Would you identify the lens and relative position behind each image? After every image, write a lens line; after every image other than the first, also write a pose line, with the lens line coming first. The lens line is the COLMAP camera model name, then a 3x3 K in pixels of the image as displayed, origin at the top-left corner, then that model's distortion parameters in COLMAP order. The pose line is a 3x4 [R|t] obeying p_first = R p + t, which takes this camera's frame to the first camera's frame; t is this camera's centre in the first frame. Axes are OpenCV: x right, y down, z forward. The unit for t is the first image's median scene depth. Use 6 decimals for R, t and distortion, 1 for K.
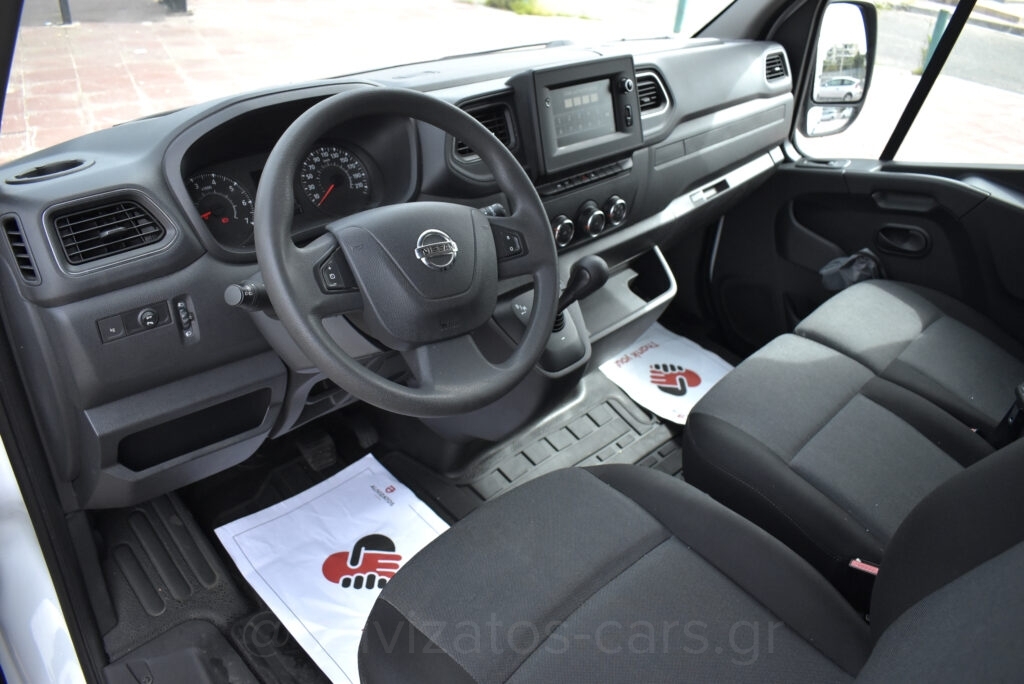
lens RADIAL K [[800.3, 0, 516.8], [0, 800.3, 337.2], [0, 0, 1]] dist [-0.108603, 0.022139]
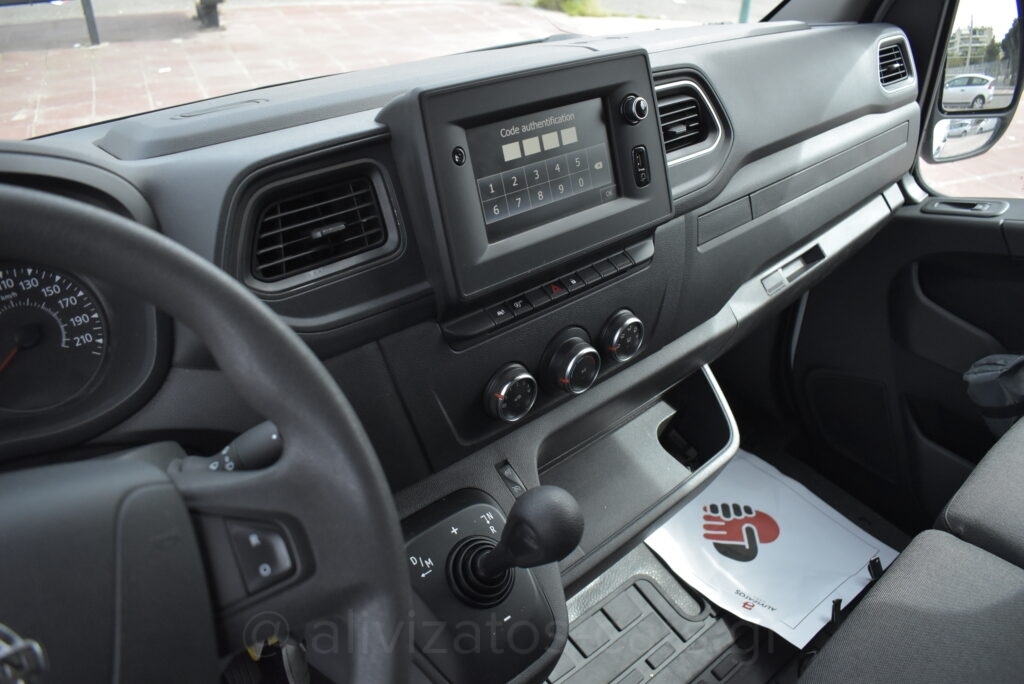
lens RADIAL K [[800.3, 0, 515.5], [0, 800.3, 335.8], [0, 0, 1]] dist [-0.108603, 0.022139]
pose [[0.996112, -0.012240, -0.087246, 0.086161], [0.011582, 0.999901, -0.008041, -0.137467], [0.087336, 0.006999, 0.996154, 0.394201]]
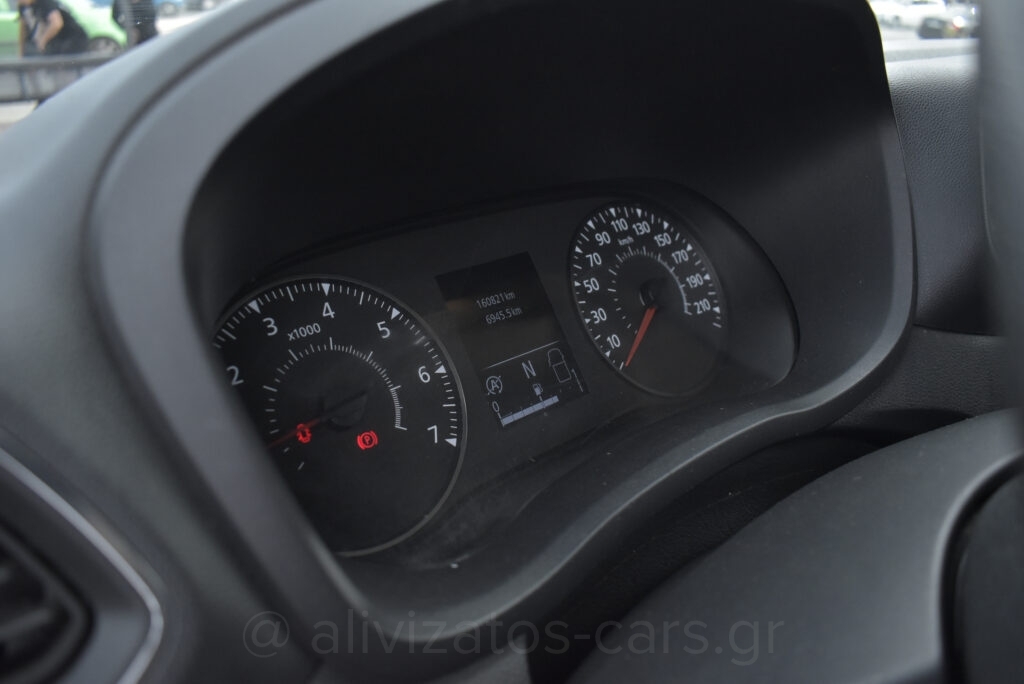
lens RADIAL K [[800.3, 0, 516.4], [0, 800.3, 340.5], [0, 0, 1]] dist [-0.108603, 0.022139]
pose [[0.995850, -0.029954, -0.085939, -0.187489], [0.018662, 0.991429, -0.129310, -0.094581], [0.089076, 0.127170, 0.987873, 0.459737]]
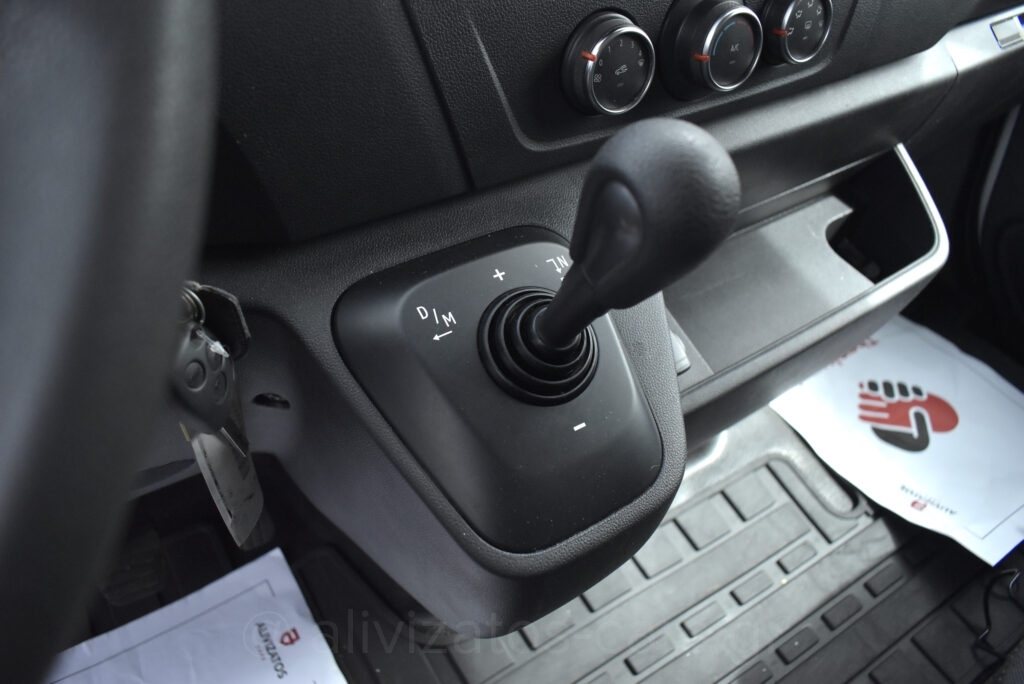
lens RADIAL K [[800.3, 0, 518.1], [0, 800.3, 342.9], [0, 0, 1]] dist [-0.108603, 0.022139]
pose [[0.972666, 0.056119, -0.225324, 0.079002], [-0.034366, 0.994461, 0.099332, -0.044992], [0.229650, -0.088874, 0.969207, 0.564955]]
